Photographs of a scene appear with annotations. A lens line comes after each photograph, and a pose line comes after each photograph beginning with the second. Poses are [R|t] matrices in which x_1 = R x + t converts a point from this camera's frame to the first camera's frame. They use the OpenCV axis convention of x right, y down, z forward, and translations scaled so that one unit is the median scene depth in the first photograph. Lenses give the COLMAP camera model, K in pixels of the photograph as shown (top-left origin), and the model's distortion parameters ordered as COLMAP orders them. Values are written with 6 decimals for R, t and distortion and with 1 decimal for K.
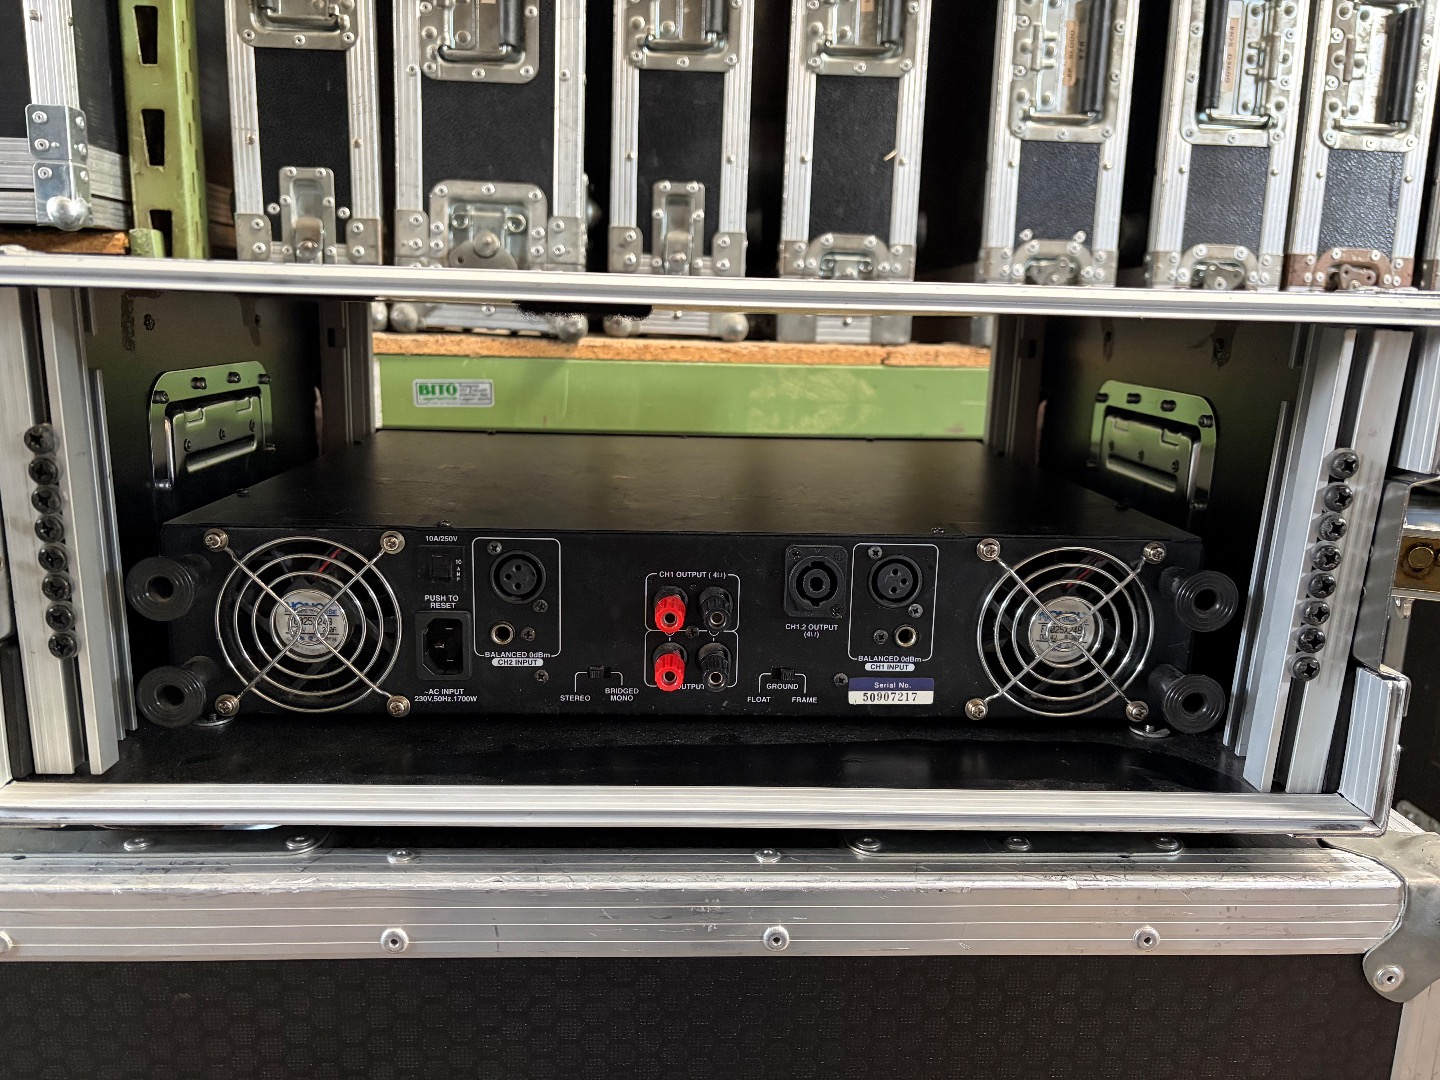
lens RADIAL K [[1120.4, 0, 720.0], [0, 1120.4, 540.0], [0, 0, 1]] dist [0.010891, -0.012178]
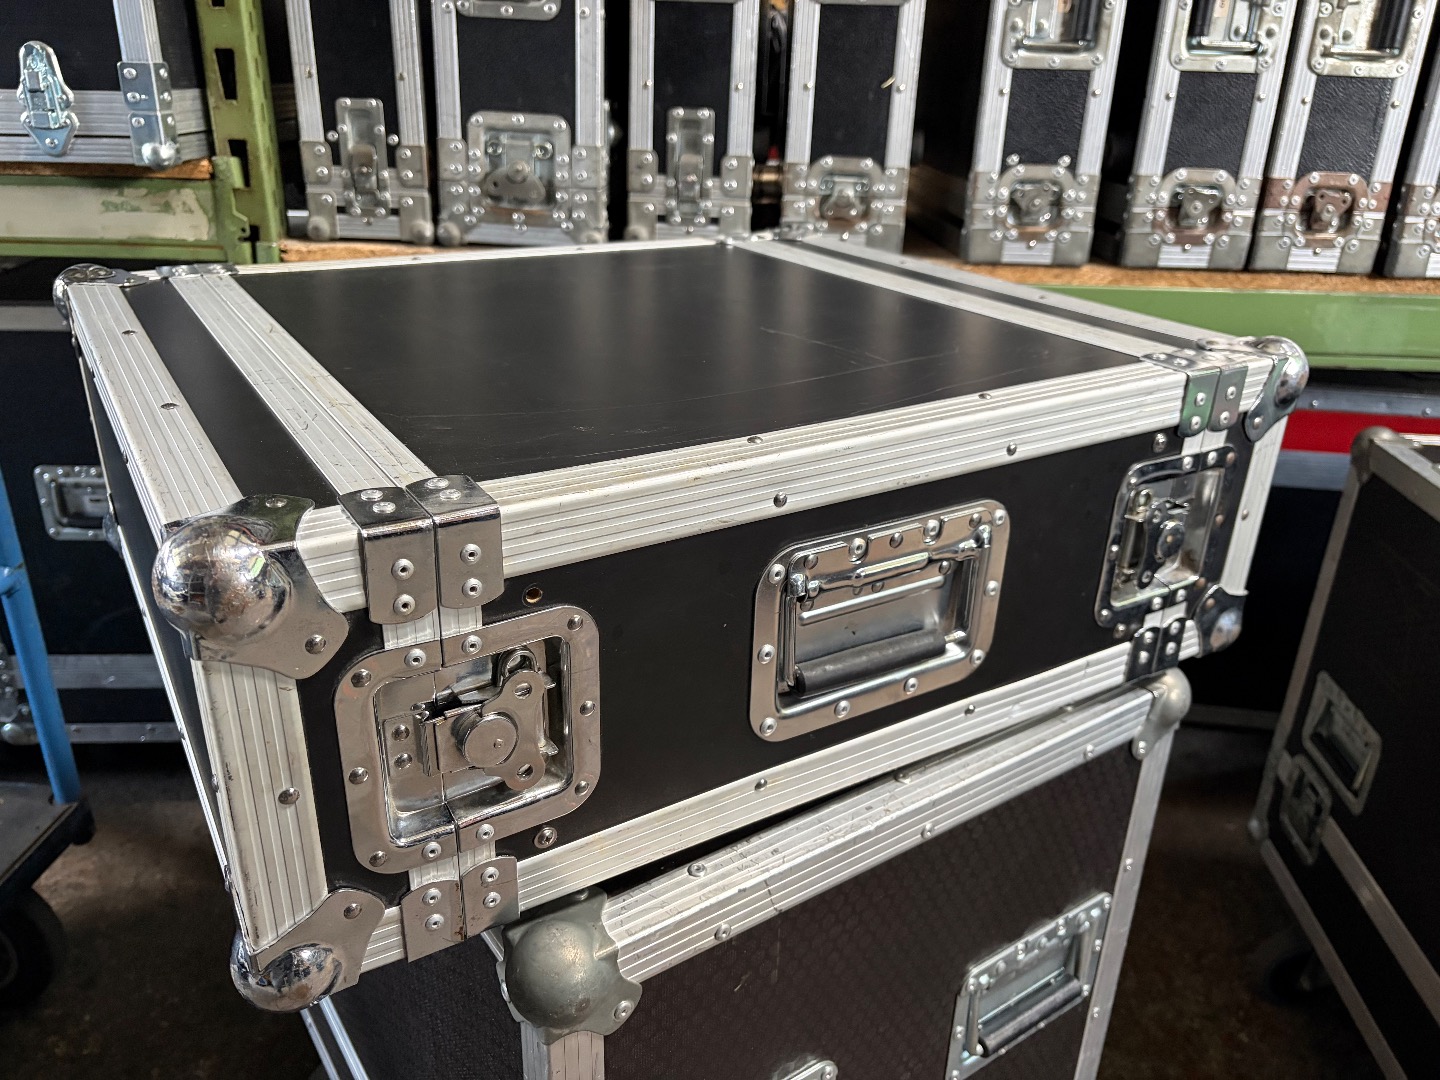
lens RADIAL K [[1120.4, 0, 720.0], [0, 1120.4, 540.0], [0, 0, 1]] dist [0.010891, -0.012178]
pose [[0.996034, 0.038683, -0.080126, 0.094614], [-0.020853, 0.976954, 0.212430, -0.140066], [0.086497, -0.209917, 0.973886, -0.149243]]
